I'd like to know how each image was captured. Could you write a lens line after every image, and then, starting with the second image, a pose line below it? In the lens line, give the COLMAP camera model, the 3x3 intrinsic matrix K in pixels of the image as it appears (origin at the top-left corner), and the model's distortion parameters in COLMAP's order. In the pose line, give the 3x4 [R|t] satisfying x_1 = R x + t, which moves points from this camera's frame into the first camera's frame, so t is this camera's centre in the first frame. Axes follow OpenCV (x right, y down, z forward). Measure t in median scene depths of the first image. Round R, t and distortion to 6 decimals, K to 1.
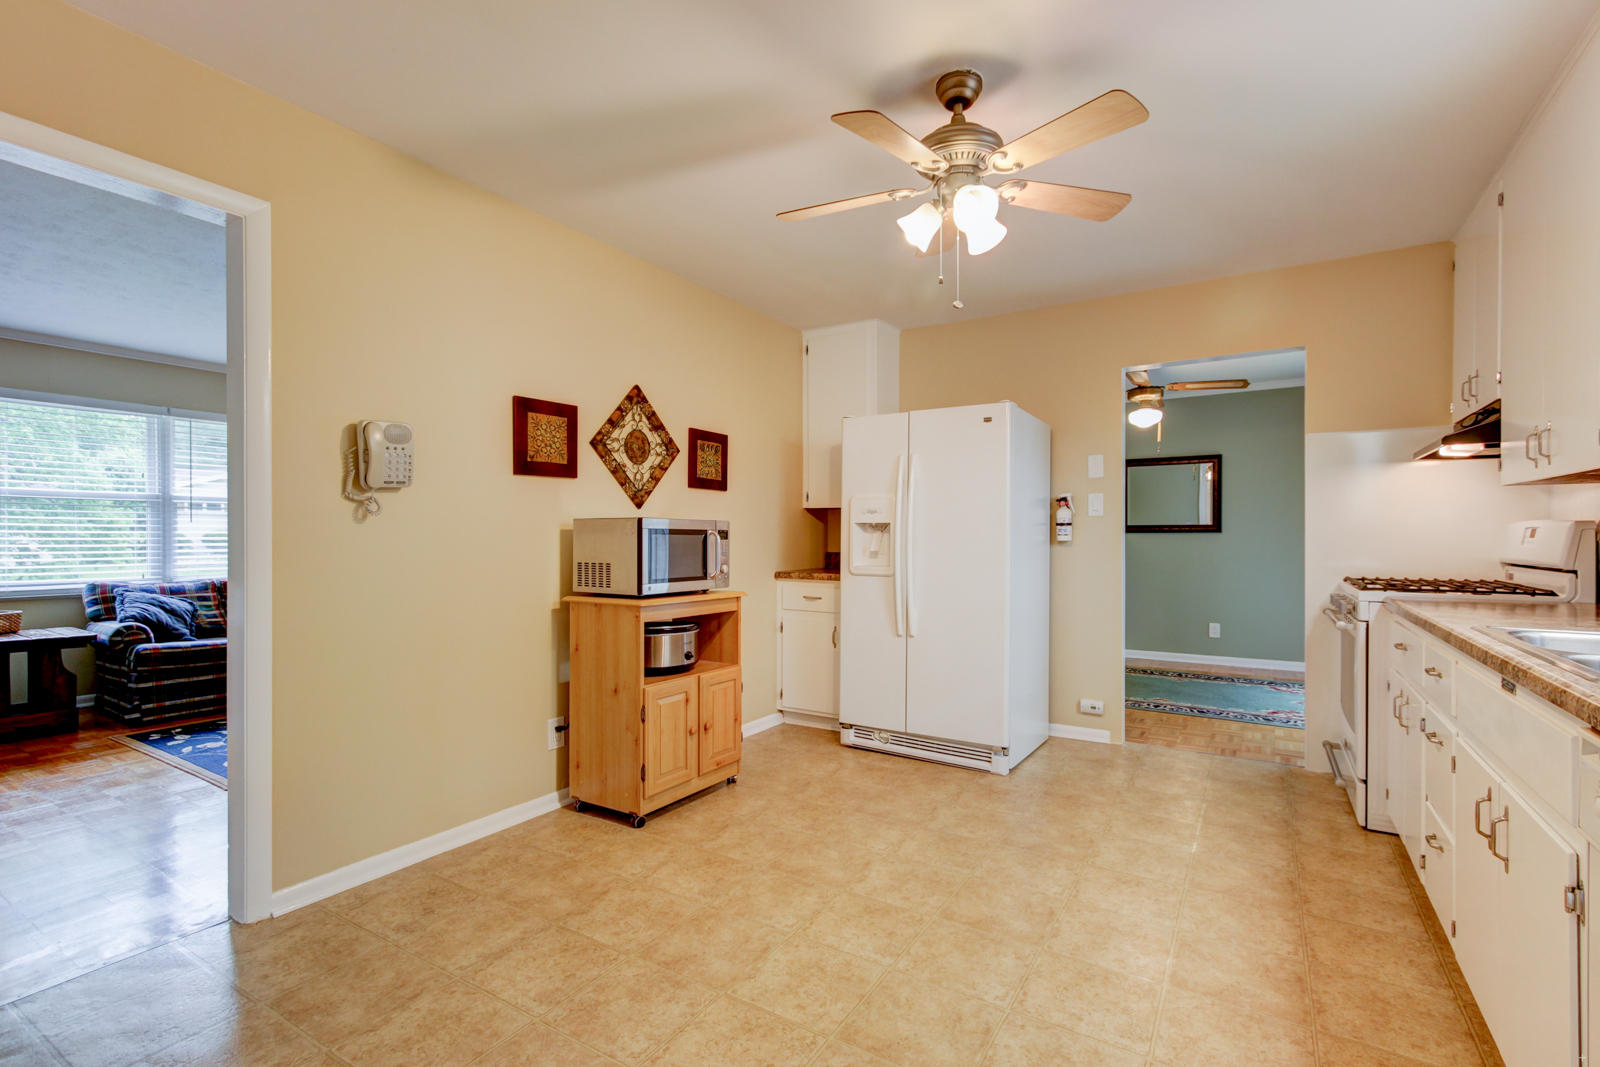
lens RADIAL K [[735.2, 0, 799.4], [0, 735.2, 539.4], [0, 0, 1]] dist [0.001536, 0.000671]
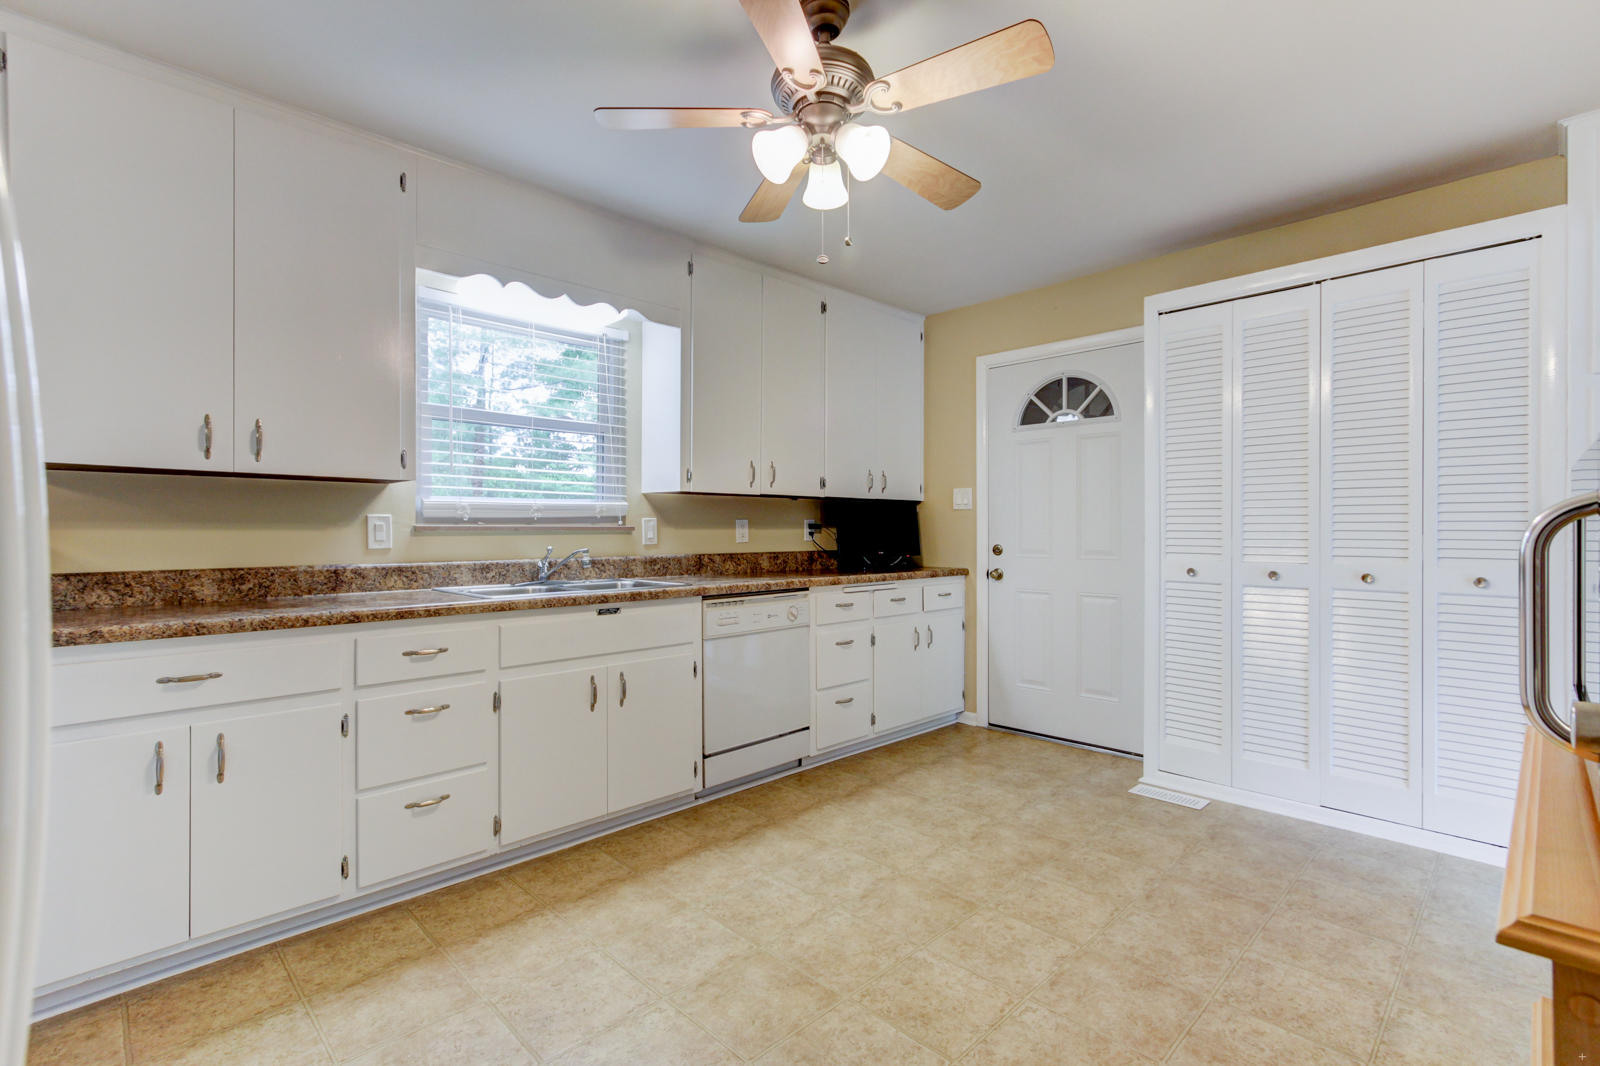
lens RADIAL K [[735.2, 0, 794.2], [0, 735.2, 528.2], [0, 0, 1]] dist [0.001536, 0.000671]
pose [[-0.971180, 0.002708, 0.238332, 0.049634], [0.002887, 0.999996, 0.000401, -0.008927], [-0.238330, 0.001078, -0.971184, 2.057028]]
